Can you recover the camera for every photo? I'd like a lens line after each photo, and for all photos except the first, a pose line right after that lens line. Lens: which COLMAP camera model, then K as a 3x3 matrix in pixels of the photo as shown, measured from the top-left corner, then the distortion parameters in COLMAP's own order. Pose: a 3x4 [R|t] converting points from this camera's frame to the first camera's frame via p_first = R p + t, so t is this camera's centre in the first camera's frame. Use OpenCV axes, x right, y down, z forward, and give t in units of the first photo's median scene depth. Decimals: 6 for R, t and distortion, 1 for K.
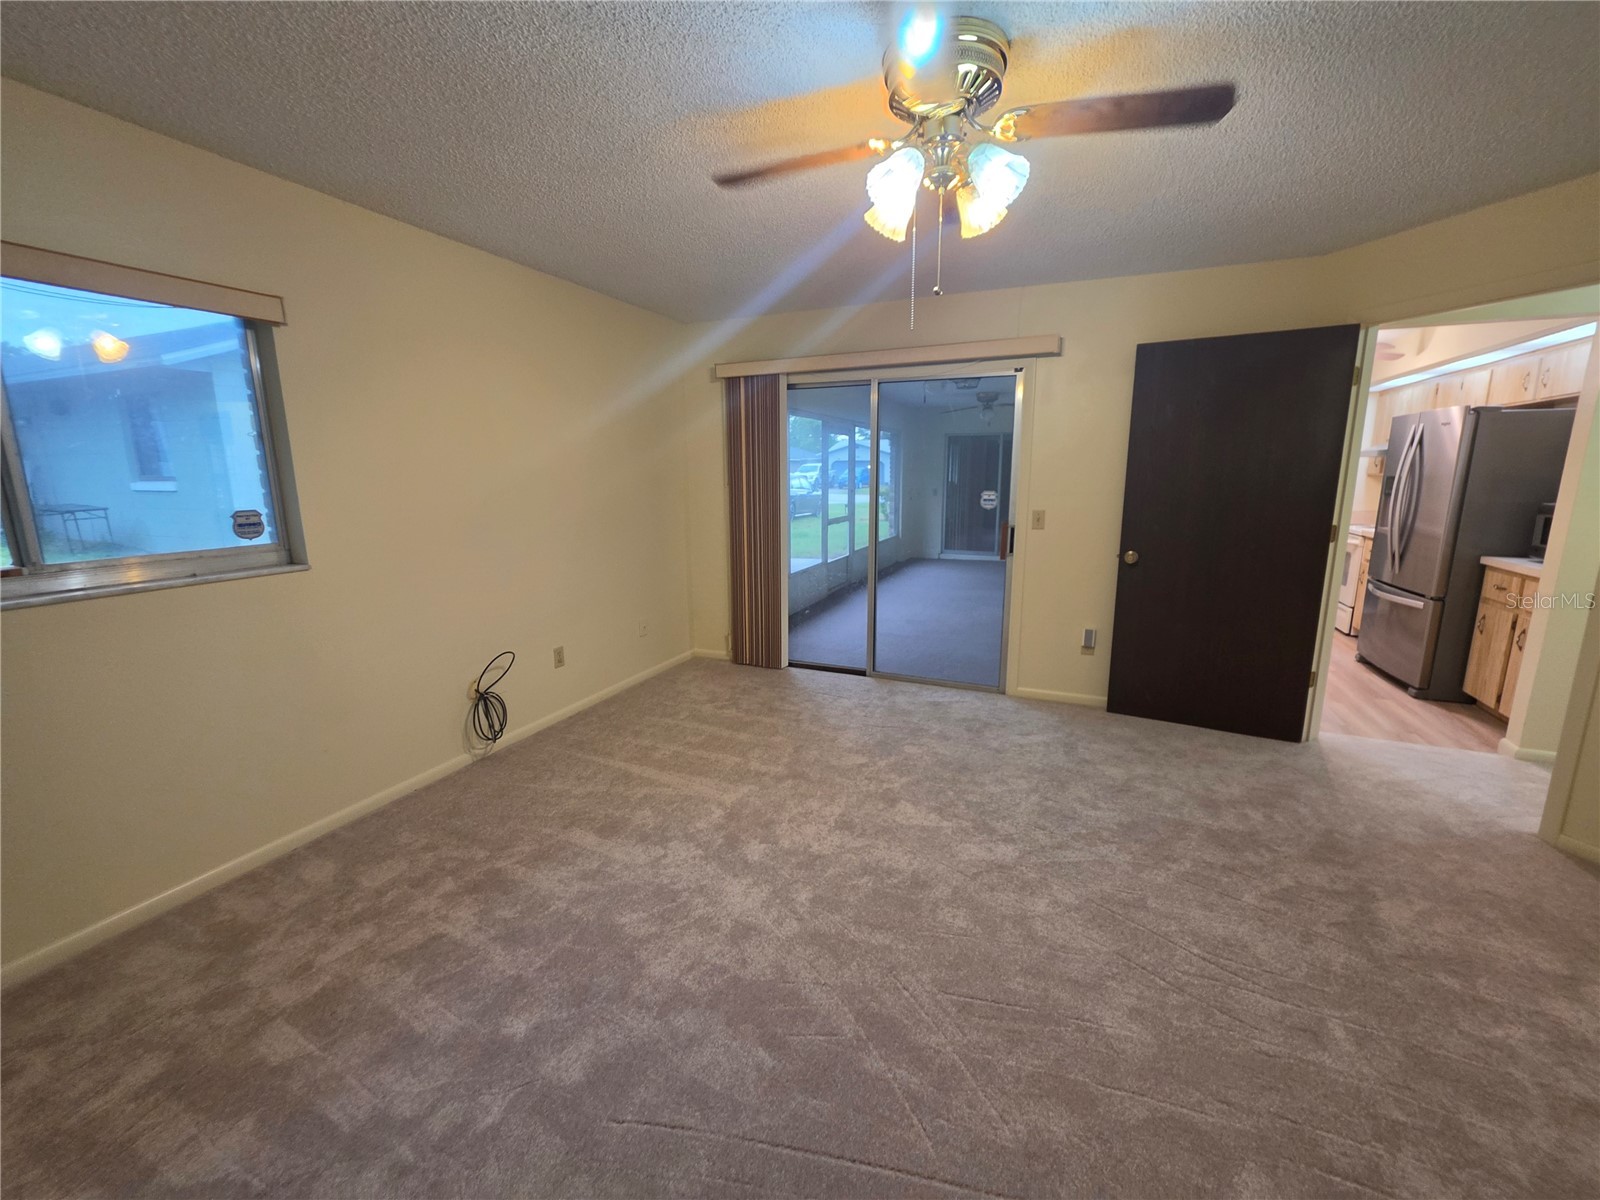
lens RADIAL K [[656.9, 0, 799.1], [0, 656.9, 588.7], [0, 0, 1]] dist [-0.000718, 0.000341]
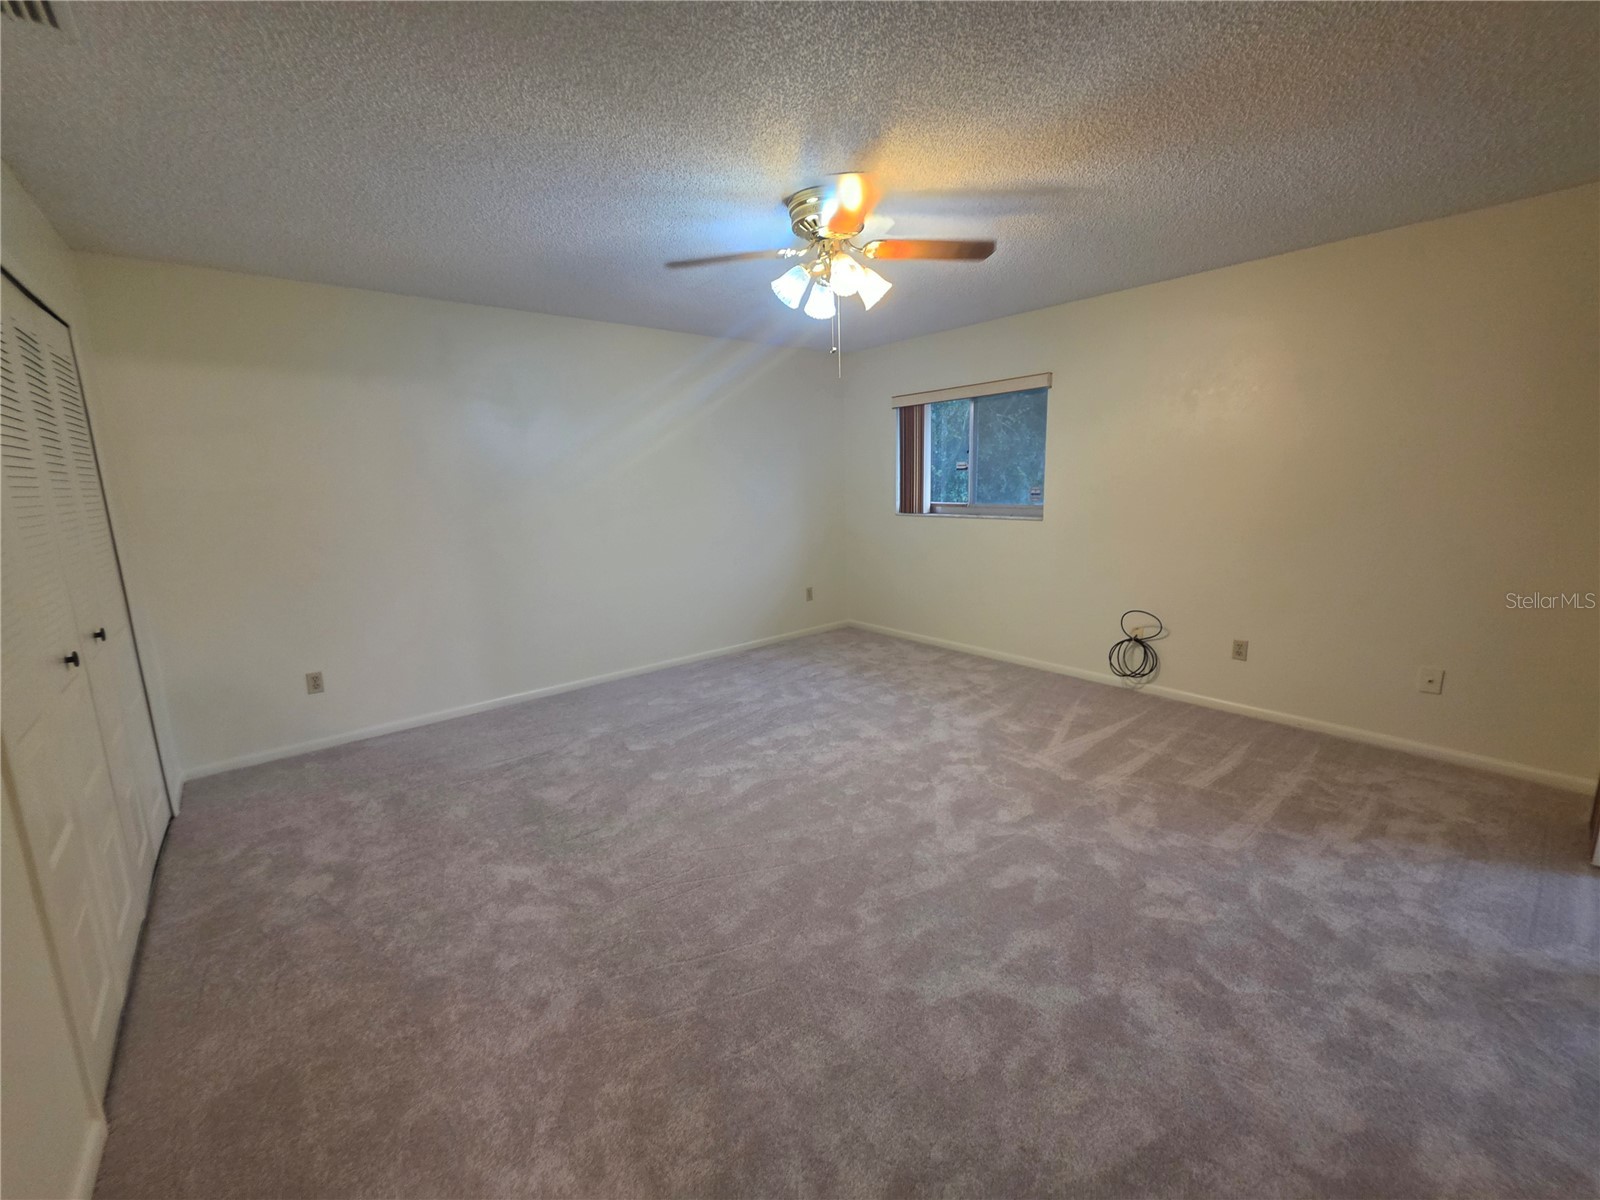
lens RADIAL K [[656.9, 0, 799.1], [0, 656.9, 588.7], [0, 0, 1]] dist [-0.000718, 0.000341]
pose [[-0.443461, 0.171032, -0.879824, 0.890128], [-0.140401, 0.956251, 0.256656, -0.162814], [0.885229, 0.237345, -0.400047, 0.906085]]
